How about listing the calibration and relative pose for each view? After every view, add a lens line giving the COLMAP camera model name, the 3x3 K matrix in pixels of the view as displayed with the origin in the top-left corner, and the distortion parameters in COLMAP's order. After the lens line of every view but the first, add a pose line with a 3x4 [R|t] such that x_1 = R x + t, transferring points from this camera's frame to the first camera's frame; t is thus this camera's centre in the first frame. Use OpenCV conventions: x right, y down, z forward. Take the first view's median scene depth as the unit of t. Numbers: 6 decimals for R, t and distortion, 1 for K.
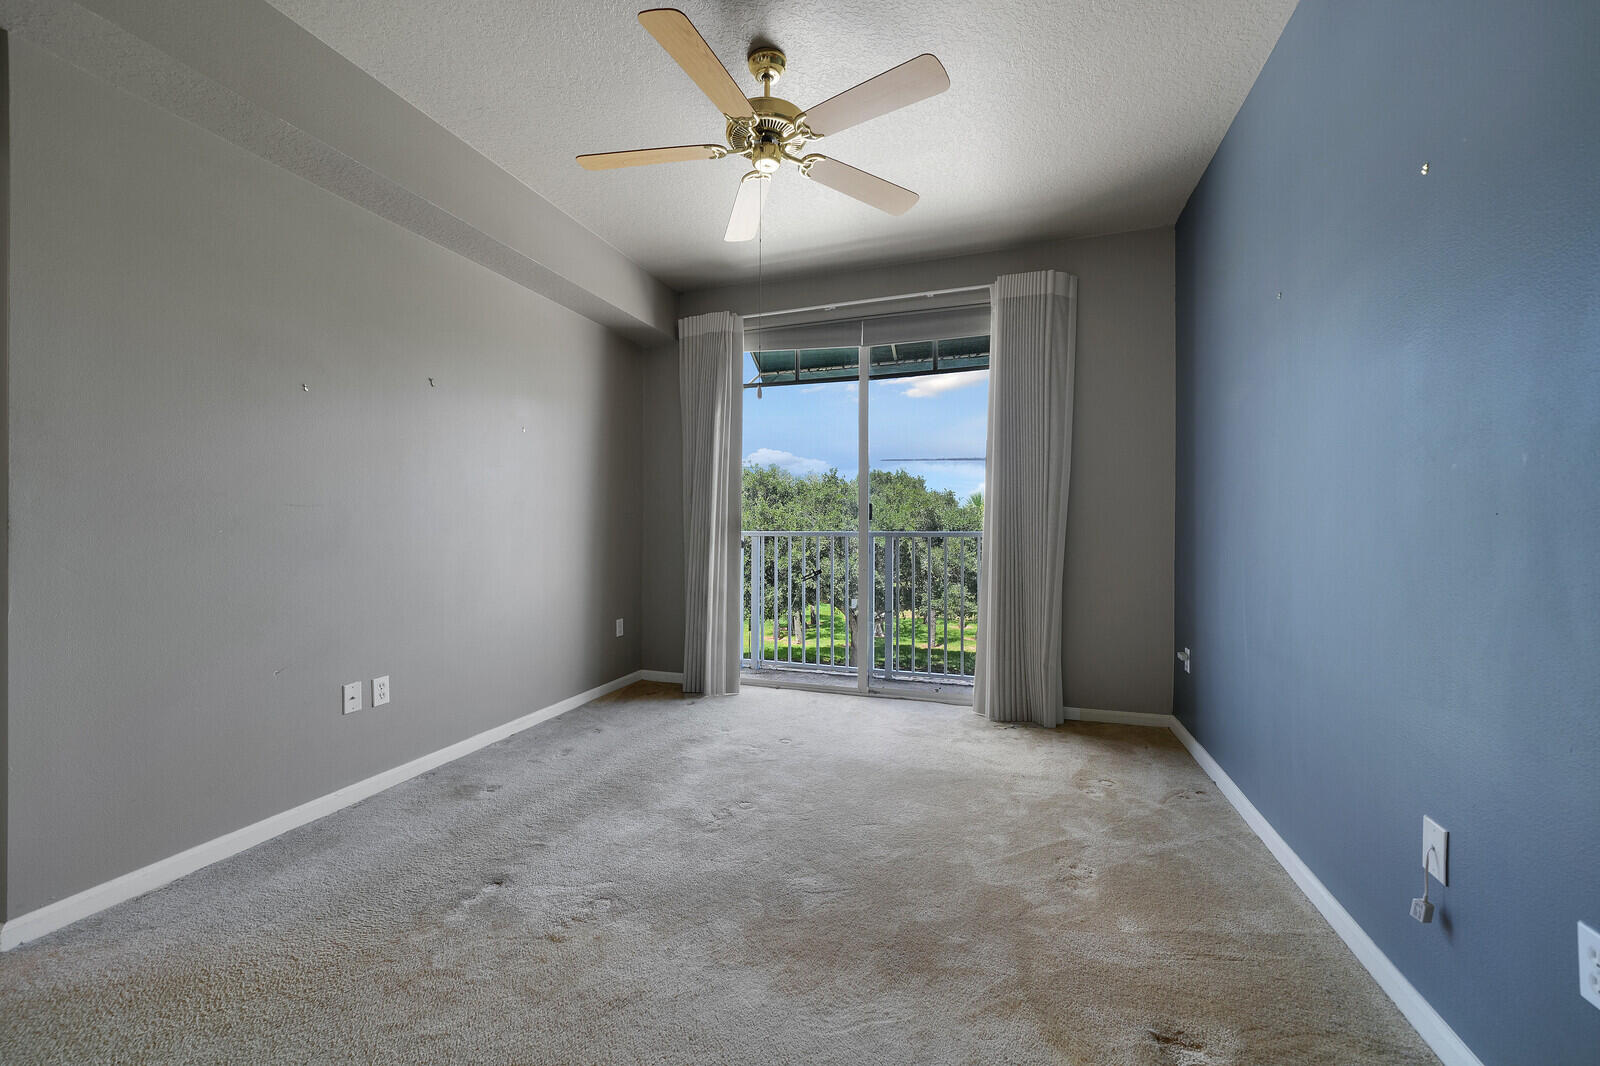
lens RADIAL K [[615.2, 0, 800.0], [0, 615.2, 533.0], [0, 0, 1]] dist [-0.012473, -0.000090]
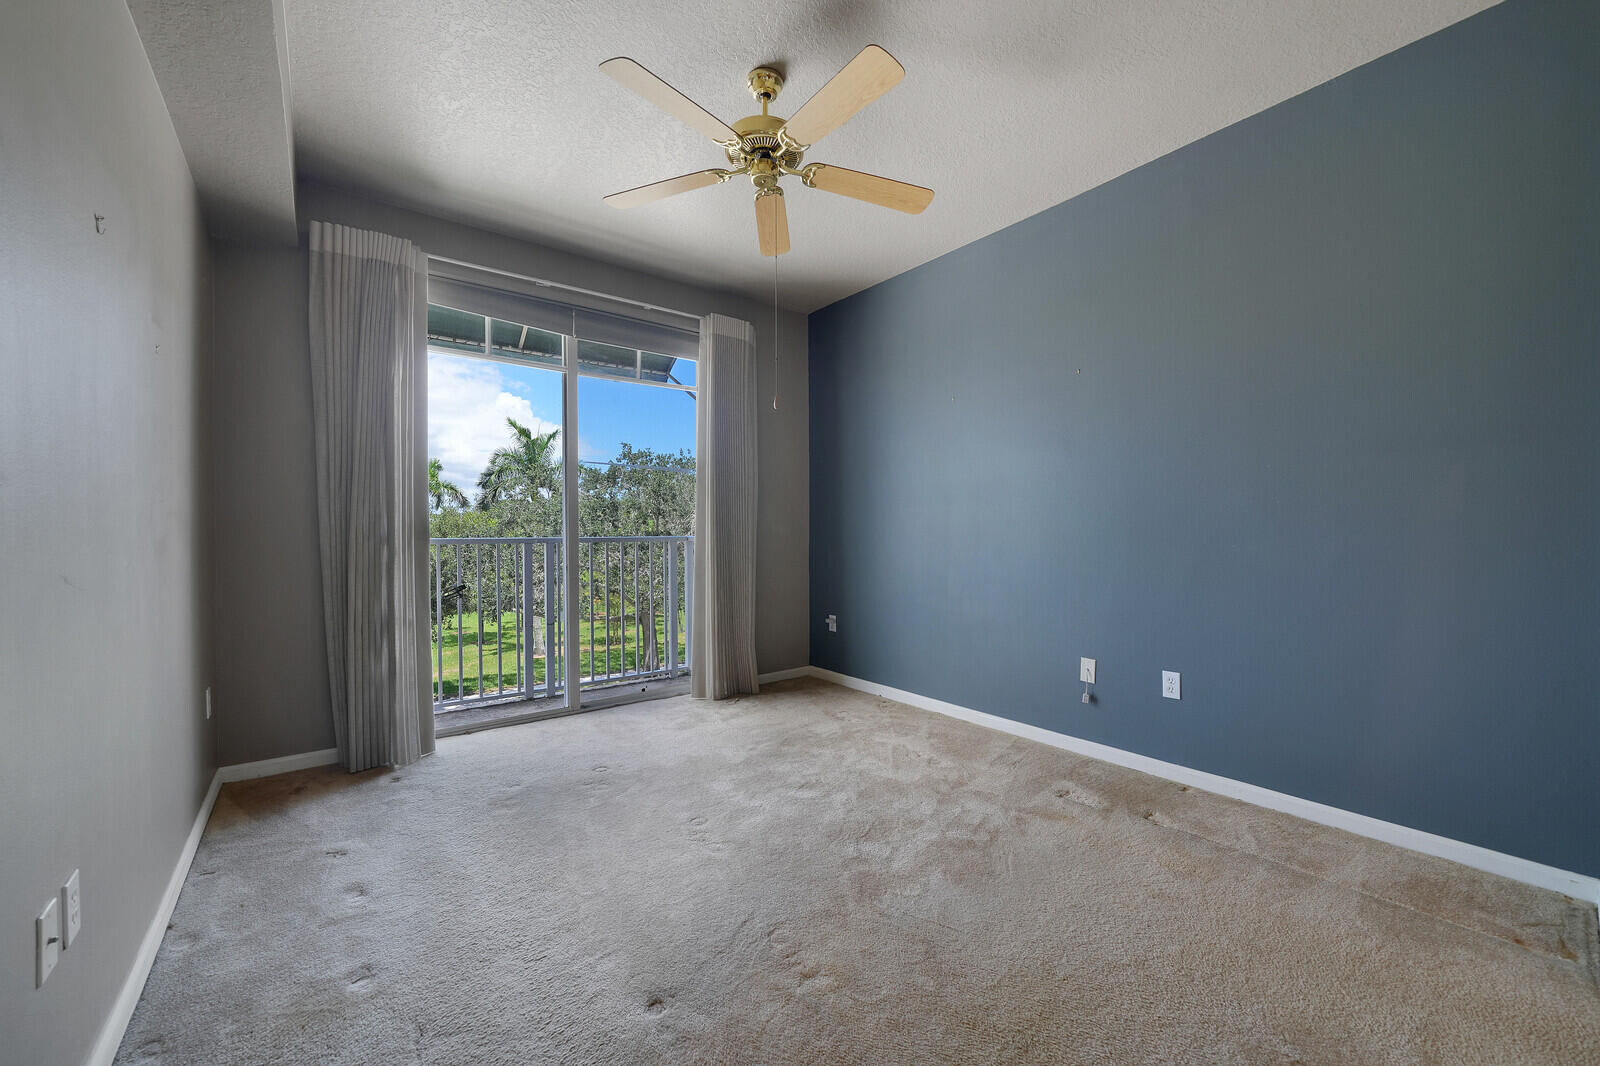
lens RADIAL K [[633.5, 0, 788.5], [0, 633.5, 529.9], [0, 0, 1]] dist [-0.003117, 0.000070]
pose [[0.543175, -0.000036, 0.839619, -0.637960], [0.009769, 0.999933, -0.006277, -0.003116], [-0.839562, 0.011612, 0.543139, 0.255570]]
